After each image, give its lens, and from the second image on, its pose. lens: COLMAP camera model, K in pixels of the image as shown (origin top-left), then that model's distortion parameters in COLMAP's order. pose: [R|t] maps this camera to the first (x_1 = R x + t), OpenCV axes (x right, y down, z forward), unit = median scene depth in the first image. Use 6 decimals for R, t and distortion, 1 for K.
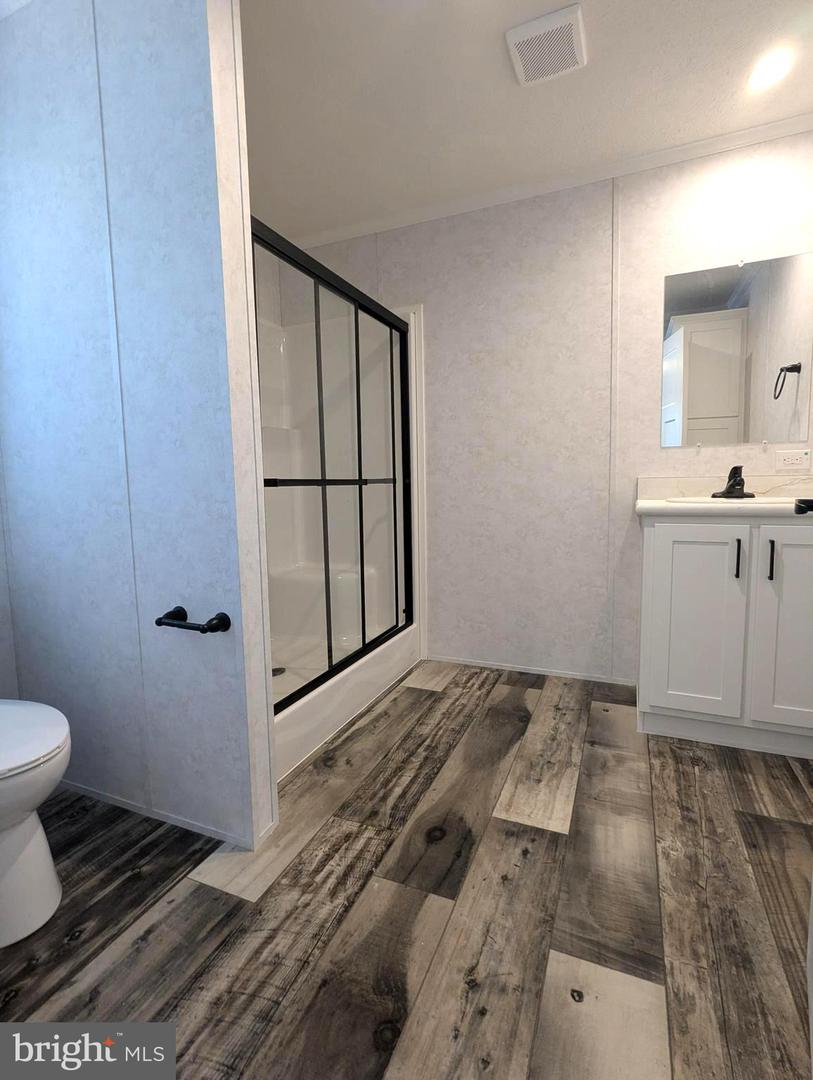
lens RADIAL K [[514.8, 0, 408.7], [0, 514.8, 533.3], [0, 0, 1]] dist [-0.001210, 0.001216]
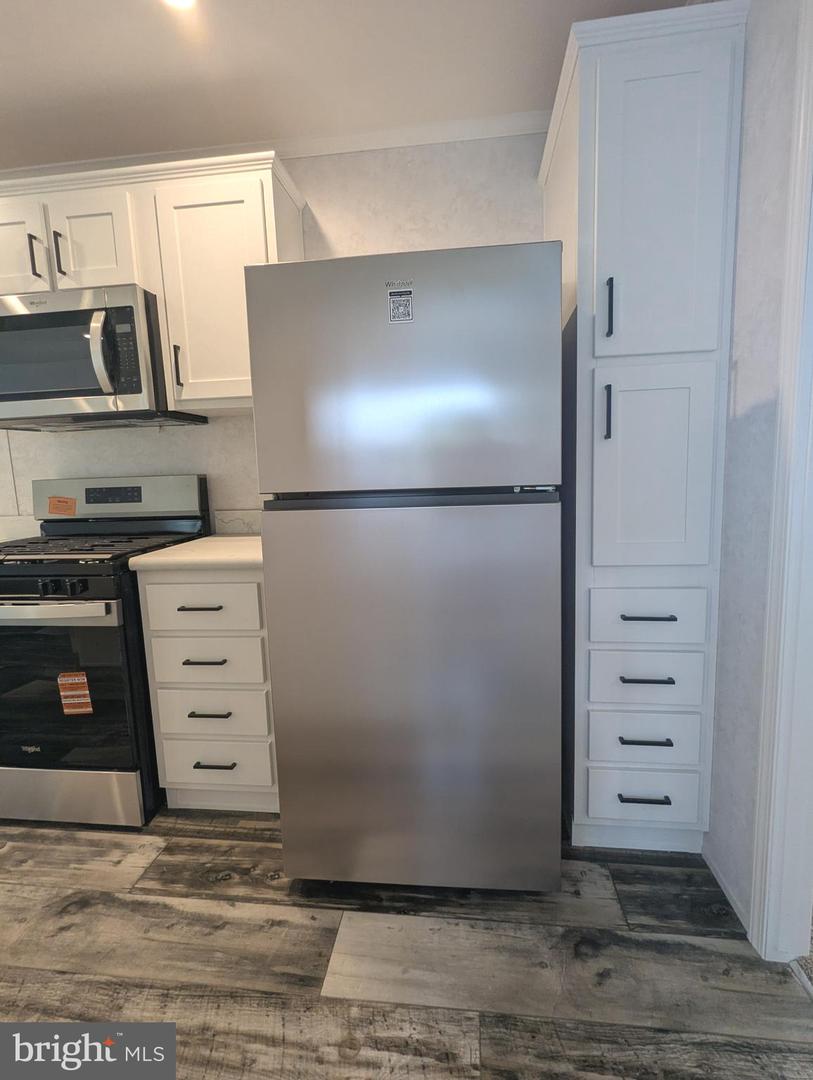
lens RADIAL K [[514.8, 0, 407.4], [0, 514.8, 551.1], [0, 0, 1]] dist [-0.001210, 0.001216]
pose [[0.281794, 0.169485, -0.944387, 0.432985], [-0.066545, 0.985357, 0.156981, -0.197483], [0.957165, 0.018608, 0.288946, 0.788884]]
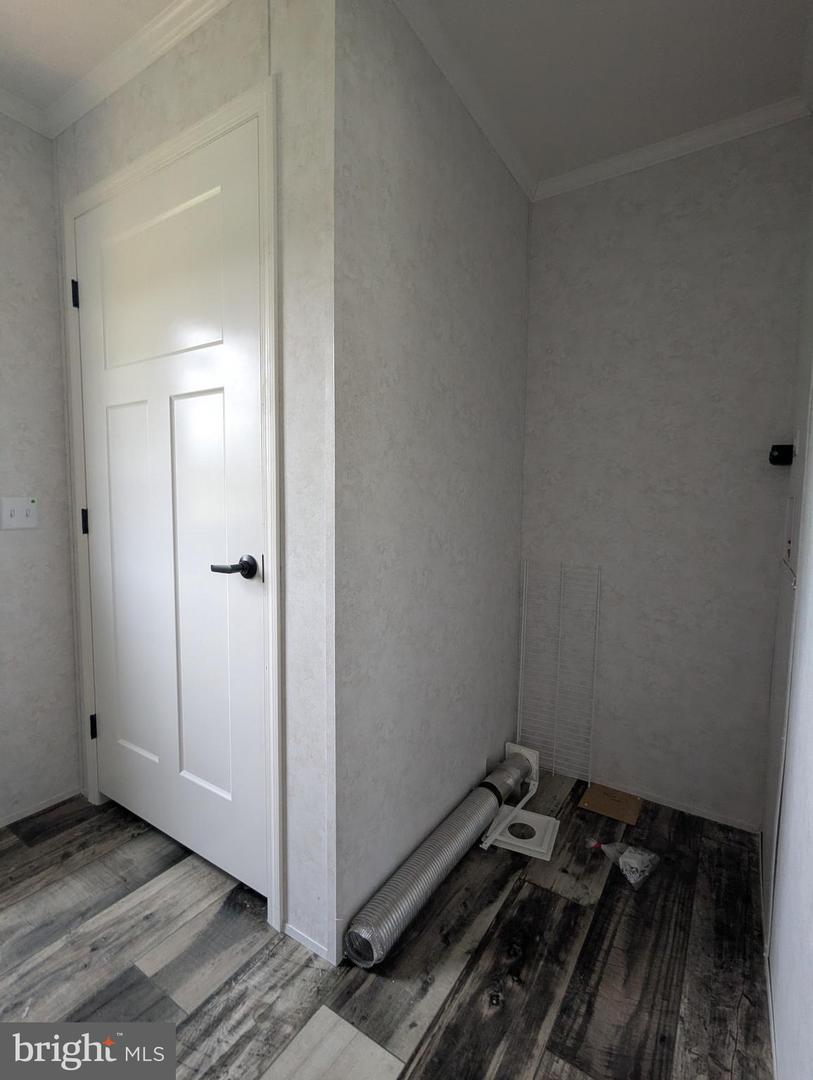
lens RADIAL K [[514.8, 0, 403.9], [0, 514.8, 533.1], [0, 0, 1]] dist [-0.001210, 0.001216]
pose [[-0.984071, -0.001740, 0.177767, -0.550725], [0.026572, 0.987280, 0.156755, -0.240935], [-0.175779, 0.158981, -0.971508, 1.581787]]
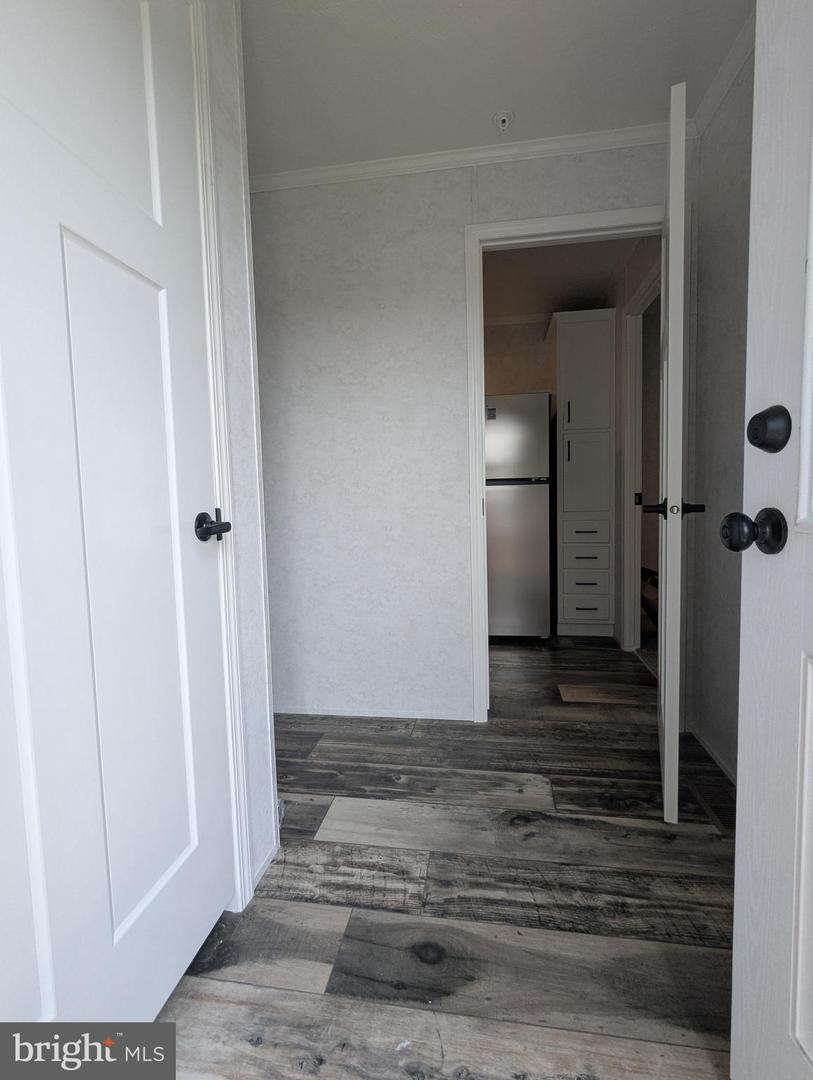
lens RADIAL K [[514.8, 0, 402.3], [0, 514.8, 536.7], [0, 0, 1]] dist [-0.001210, 0.001216]
pose [[0.231406, 0.099331, -0.967773, 0.784061], [-0.071819, 0.993804, 0.084830, -0.108395], [0.970203, 0.049874, 0.237106, 0.798211]]
